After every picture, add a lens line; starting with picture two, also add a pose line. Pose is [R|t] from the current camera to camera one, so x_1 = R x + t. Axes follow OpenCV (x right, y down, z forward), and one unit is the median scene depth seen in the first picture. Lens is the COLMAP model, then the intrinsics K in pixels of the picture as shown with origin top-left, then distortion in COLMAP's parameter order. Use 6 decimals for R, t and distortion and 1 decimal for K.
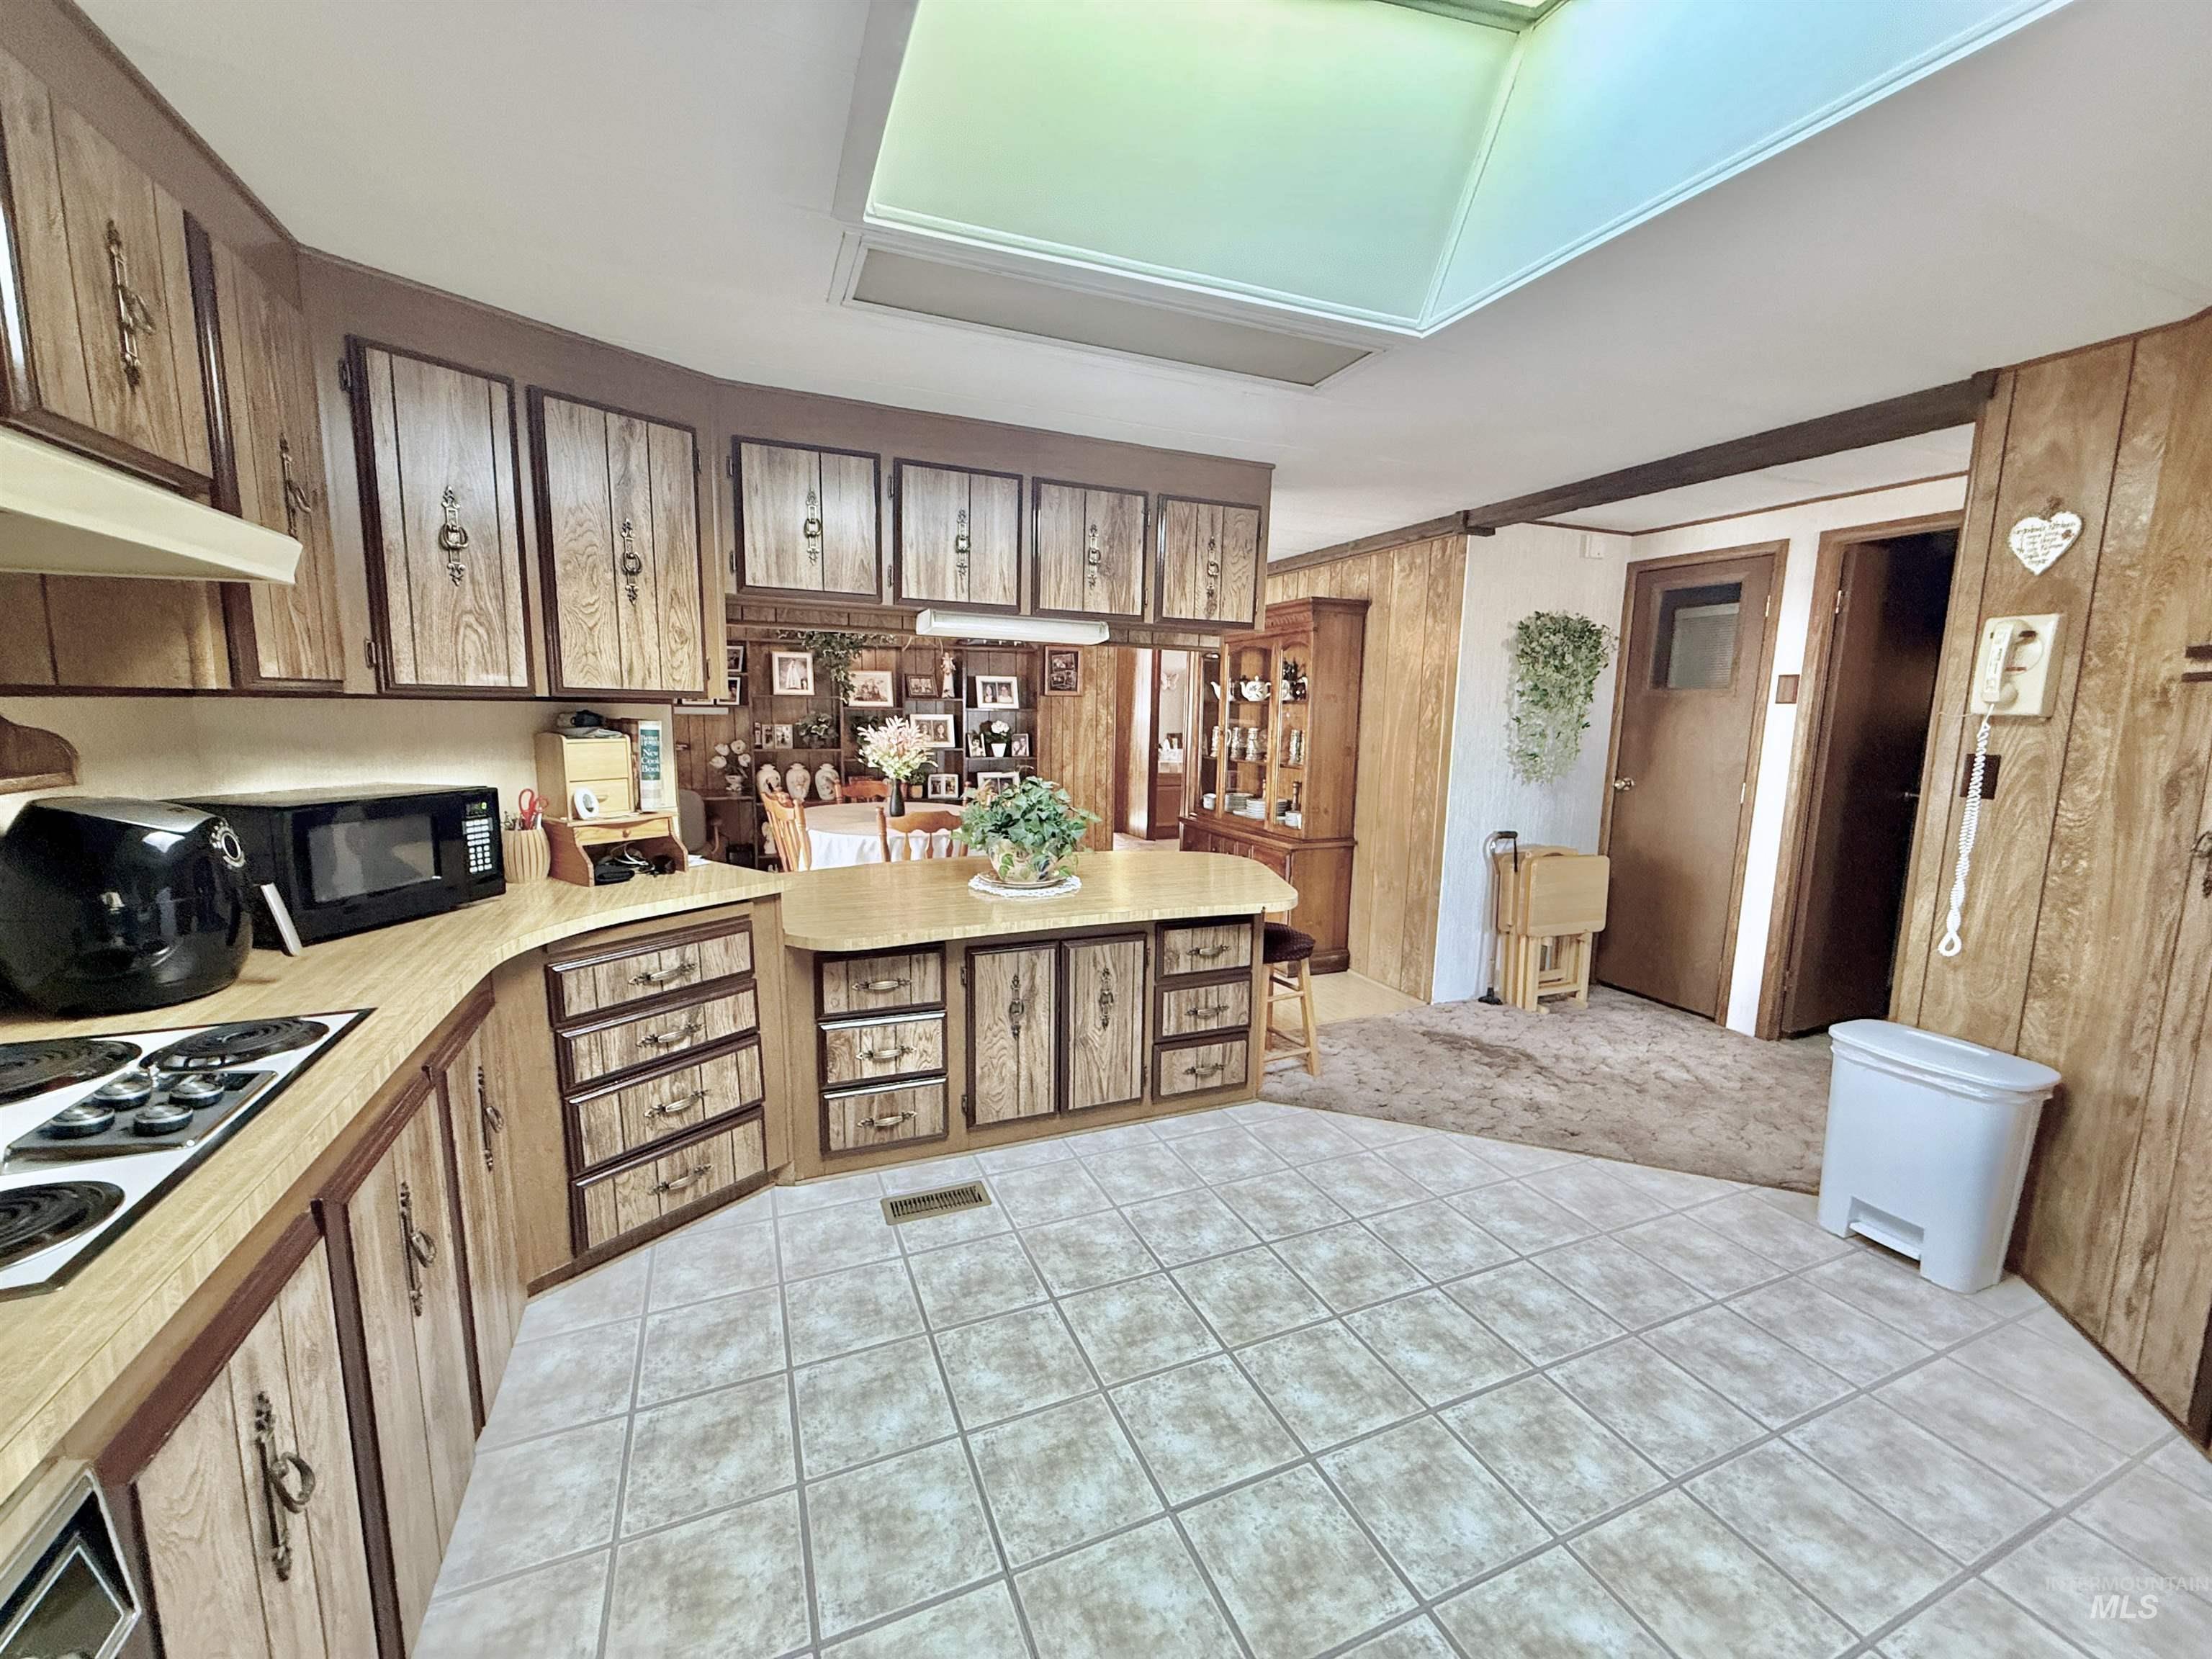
lens RADIAL K [[882.8, 0, 1101.0], [0, 882.8, 831.0], [0, 0, 1]] dist [-0.000257, 0.000059]
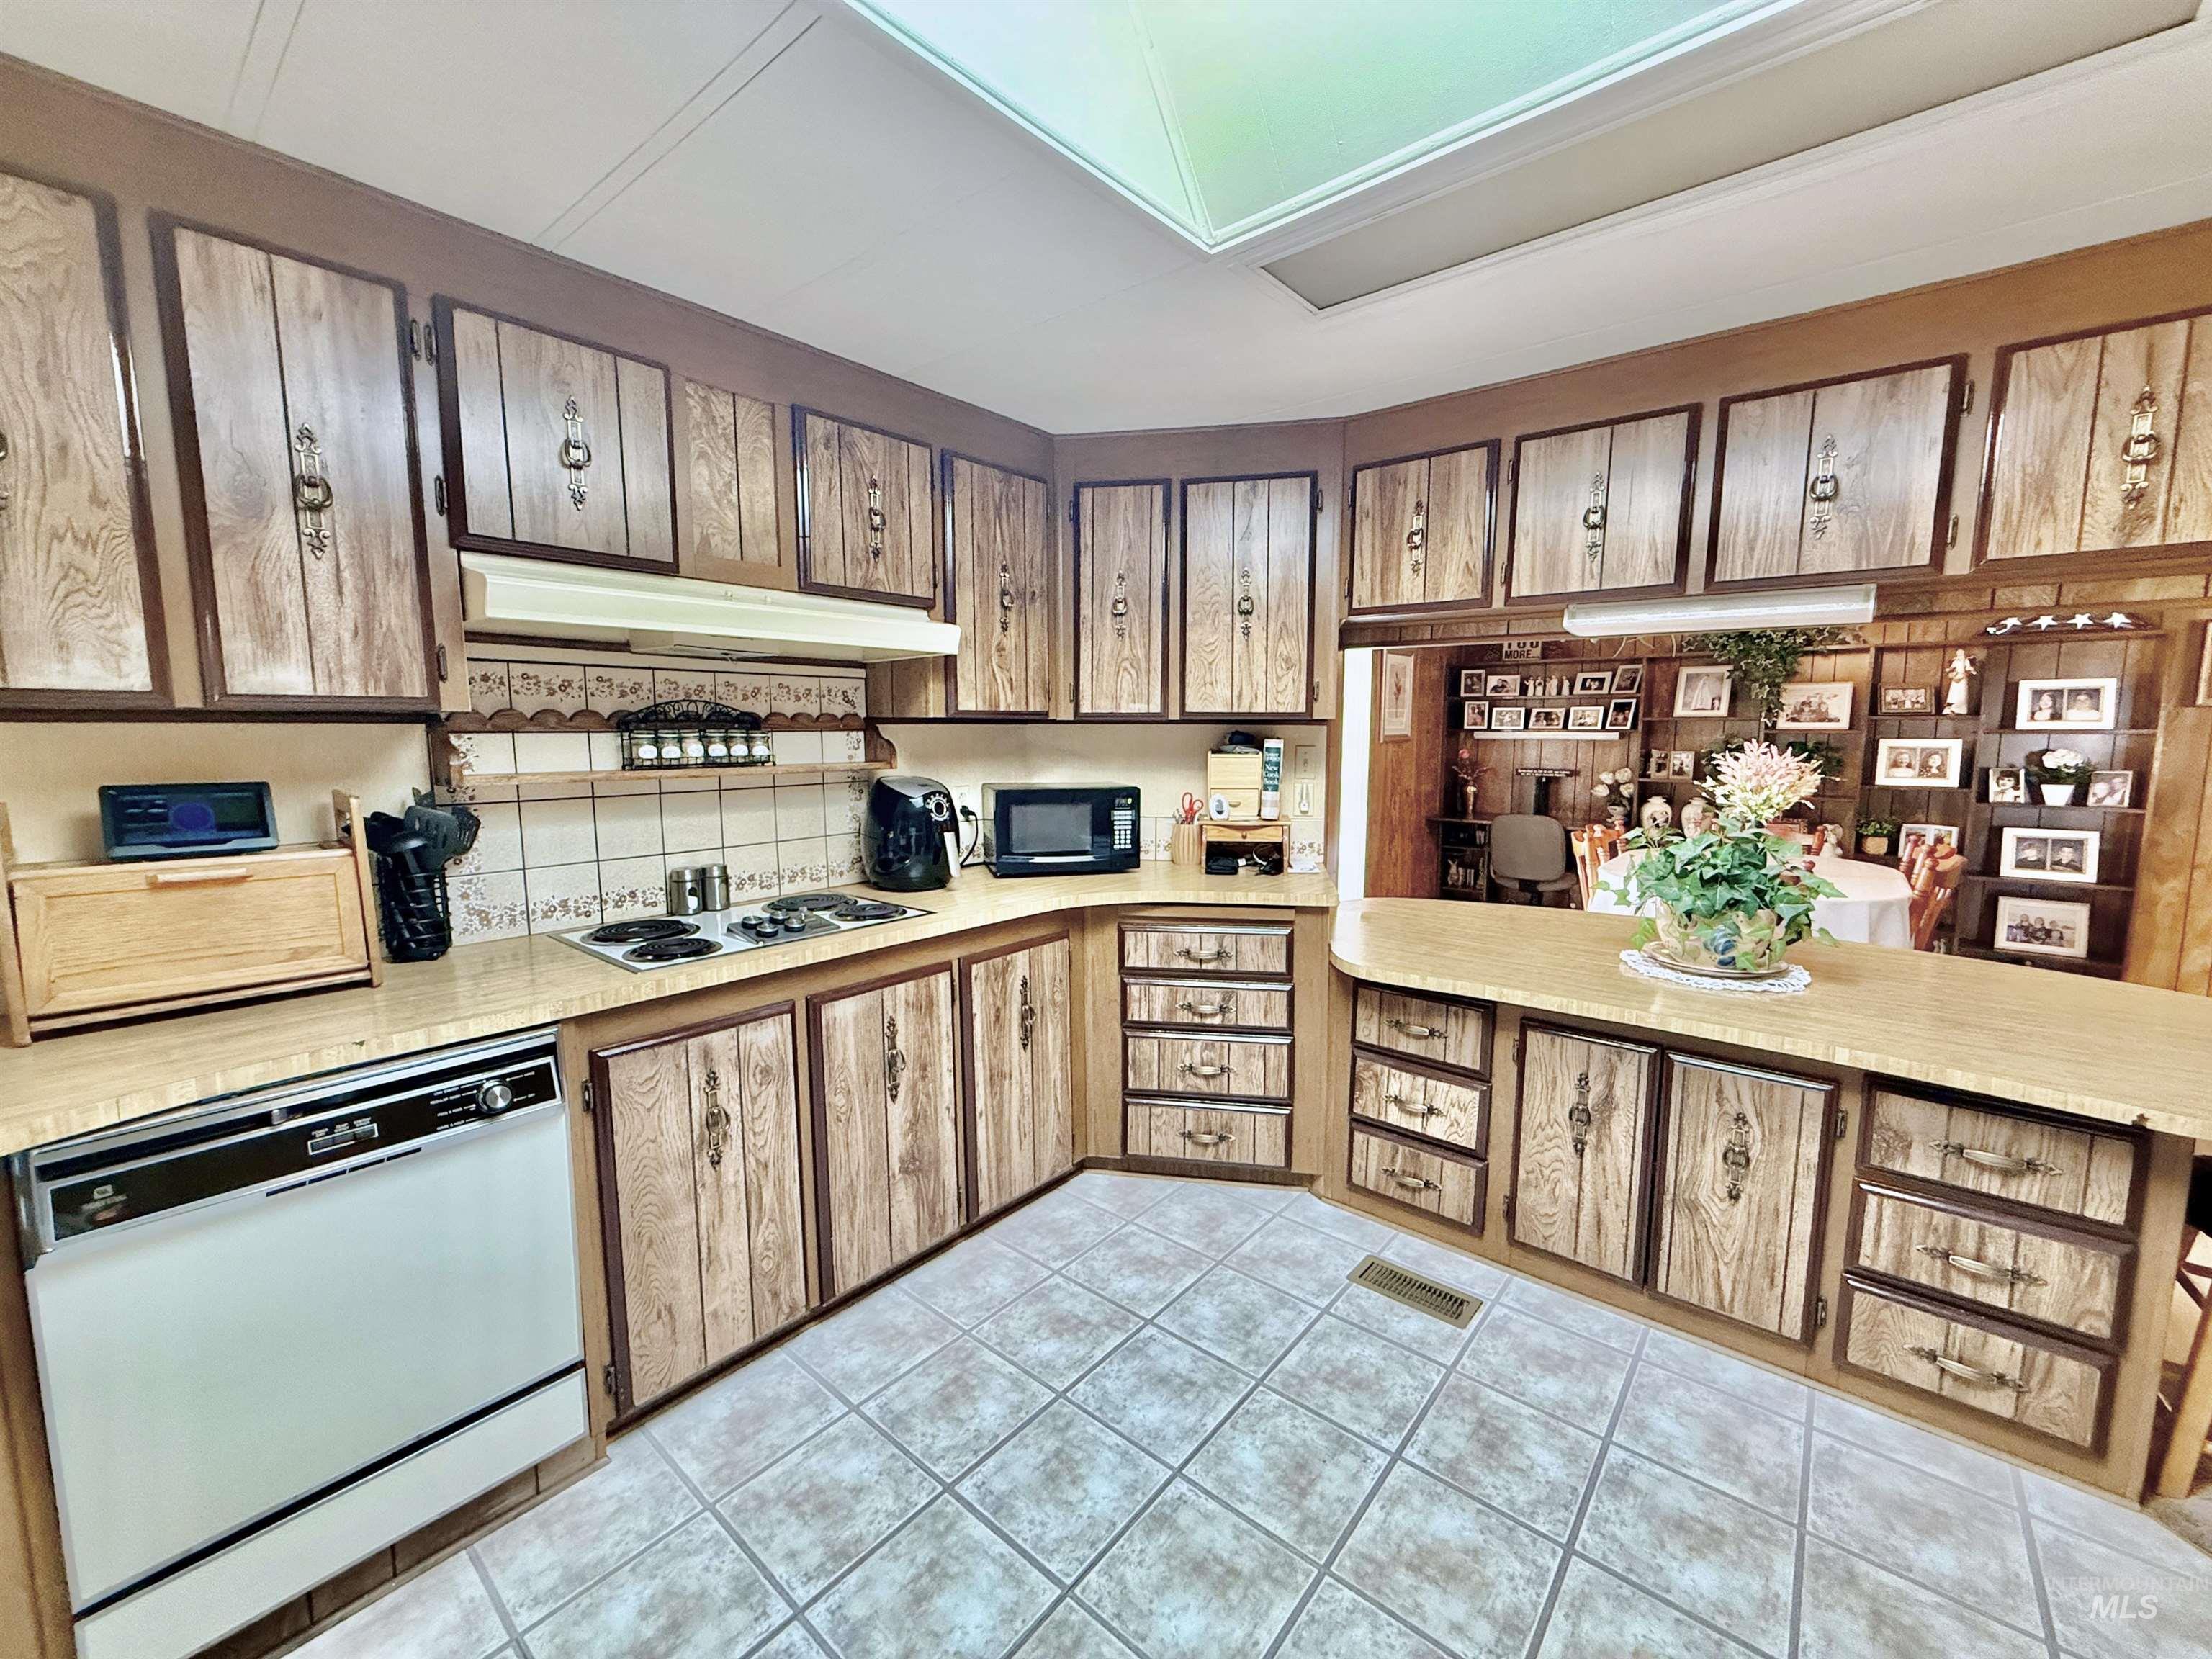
lens RADIAL K [[882.8, 0, 1101.7], [0, 882.8, 831.4], [0, 0, 1]] dist [-0.000257, 0.000059]
pose [[0.447998, 0.088658, -0.889628, 0.395289], [-0.118724, 0.992158, 0.039090, -0.024314], [0.886116, 0.088108, 0.455011, 0.282301]]
